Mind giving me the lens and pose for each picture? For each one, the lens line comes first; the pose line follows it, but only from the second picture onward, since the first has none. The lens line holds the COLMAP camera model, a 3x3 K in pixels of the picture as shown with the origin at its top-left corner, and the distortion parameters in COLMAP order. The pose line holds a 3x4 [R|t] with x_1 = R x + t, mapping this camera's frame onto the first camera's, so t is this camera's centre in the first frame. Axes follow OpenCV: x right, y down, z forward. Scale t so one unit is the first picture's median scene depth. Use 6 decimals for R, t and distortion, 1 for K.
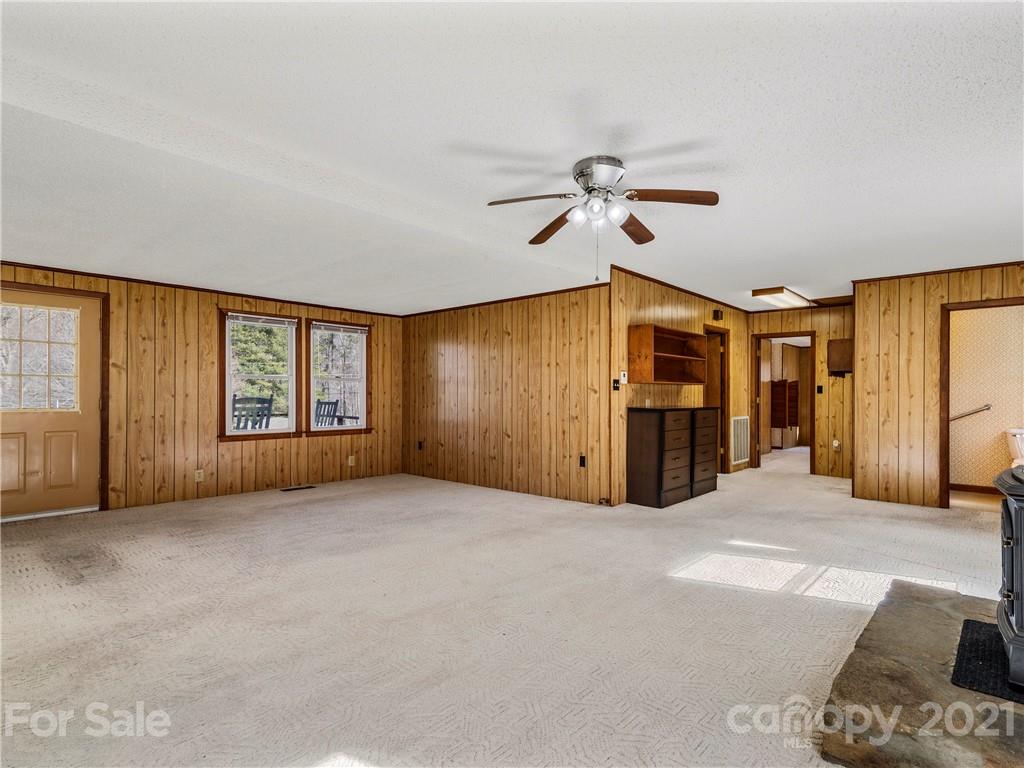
lens RADIAL K [[528.8, 0, 516.9], [0, 528.8, 389.7], [0, 0, 1]] dist [0.023873, -0.000508]
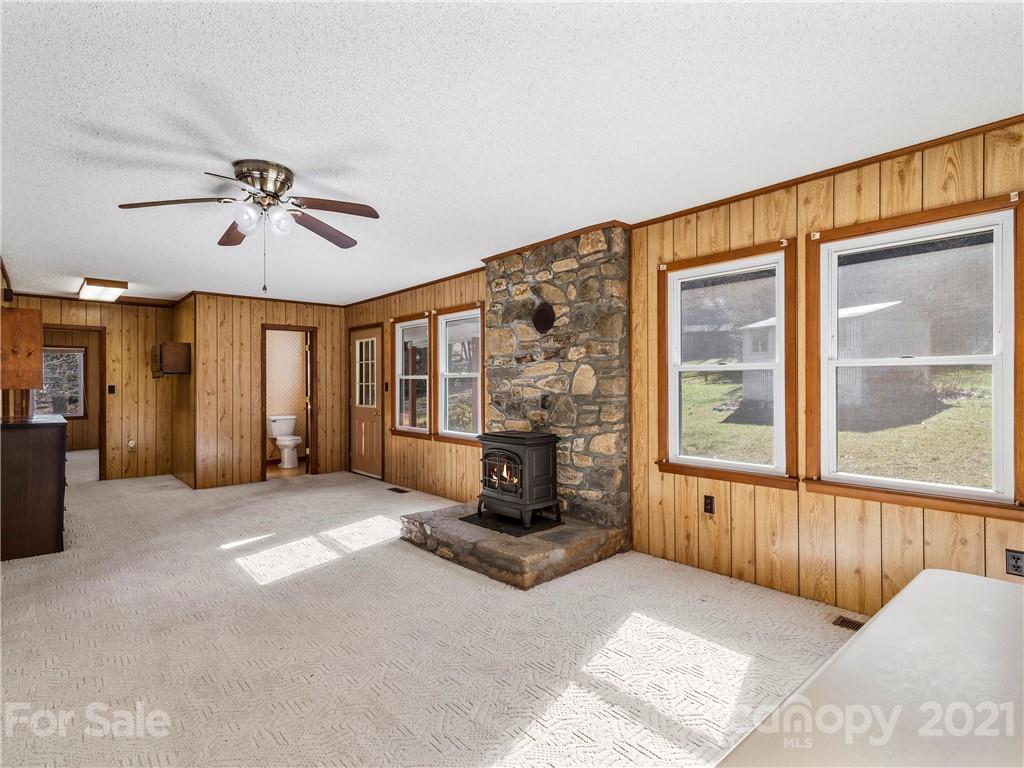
lens RADIAL K [[528.8, 0, 516.9], [0, 528.8, 389.7], [0, 0, 1]] dist [0.023873, -0.000508]
pose [[0.118479, -0.020449, 0.992746, -1.684643], [-0.000434, 0.999787, 0.020646, -0.114242], [-0.992956, -0.002877, 0.118445, 0.998839]]
